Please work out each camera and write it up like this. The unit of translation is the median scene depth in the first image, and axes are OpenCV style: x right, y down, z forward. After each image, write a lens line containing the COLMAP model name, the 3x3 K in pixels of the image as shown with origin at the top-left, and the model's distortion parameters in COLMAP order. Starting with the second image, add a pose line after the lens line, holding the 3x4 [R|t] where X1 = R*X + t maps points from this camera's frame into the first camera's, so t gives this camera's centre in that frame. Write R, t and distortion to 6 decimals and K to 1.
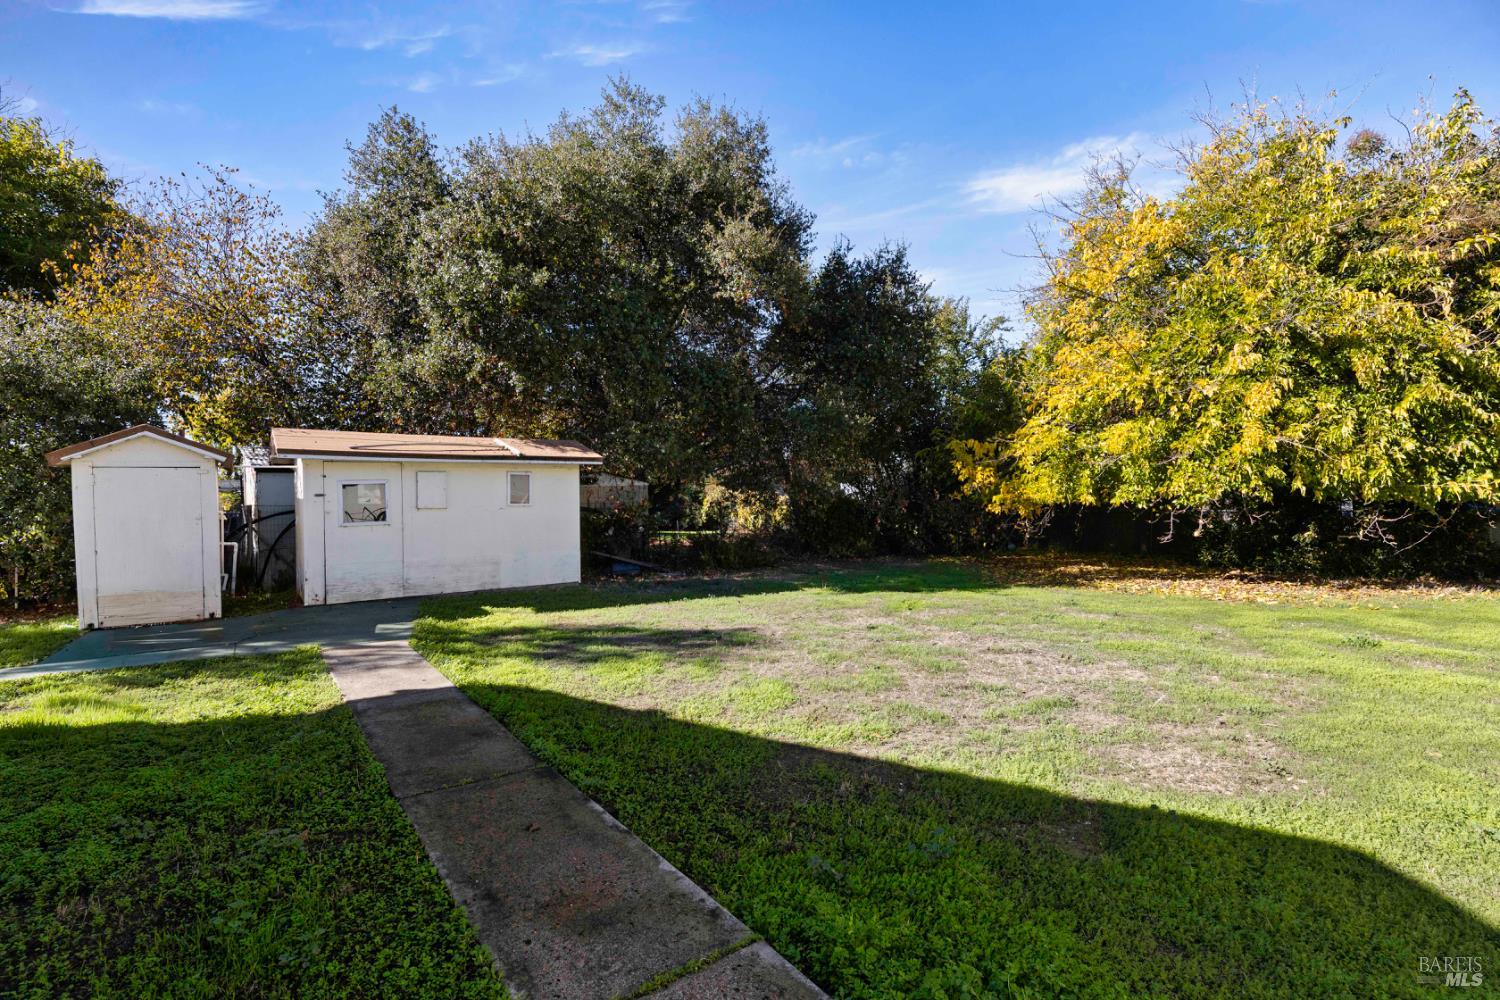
lens RADIAL K [[712.0, 0, 750.0], [0, 712.0, 500.0], [0, 0, 1]] dist [0.000276, -0.000121]
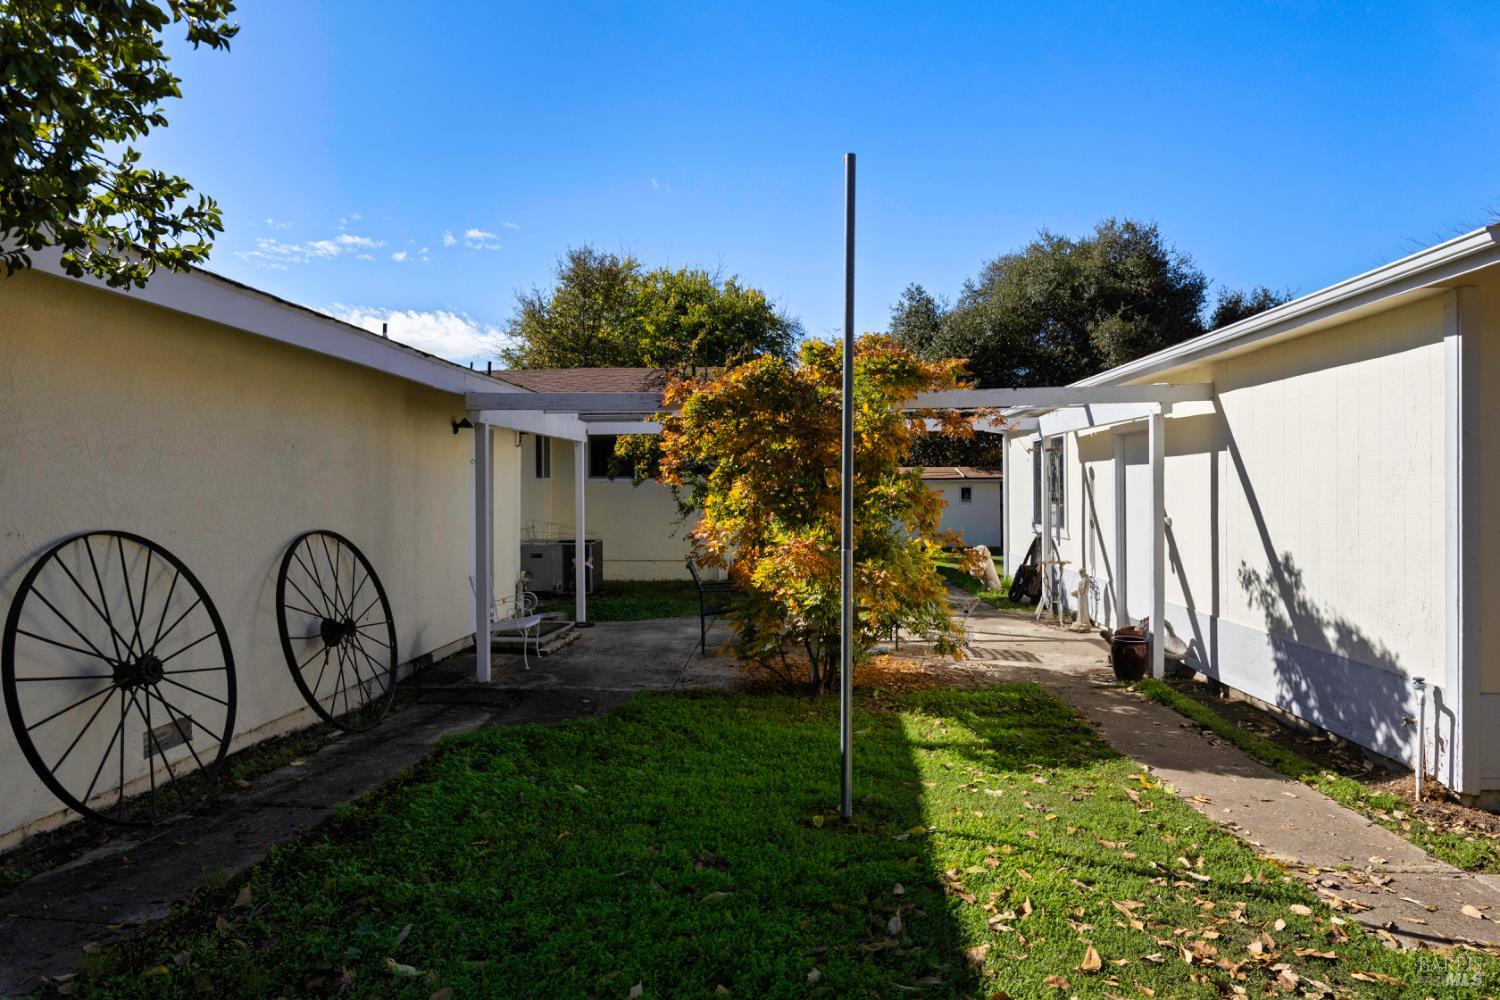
lens RADIAL K [[907.5, 0, 750.0], [0, 907.5, 500.0], [0, 0, 1]] dist [0.000086, -0.000016]
pose [[0.773005, -0.002152, -0.634396, 0.631874], [0.003440, 0.999994, 0.000800, -0.003290], [0.634390, -0.002801, 0.773008, -1.024890]]
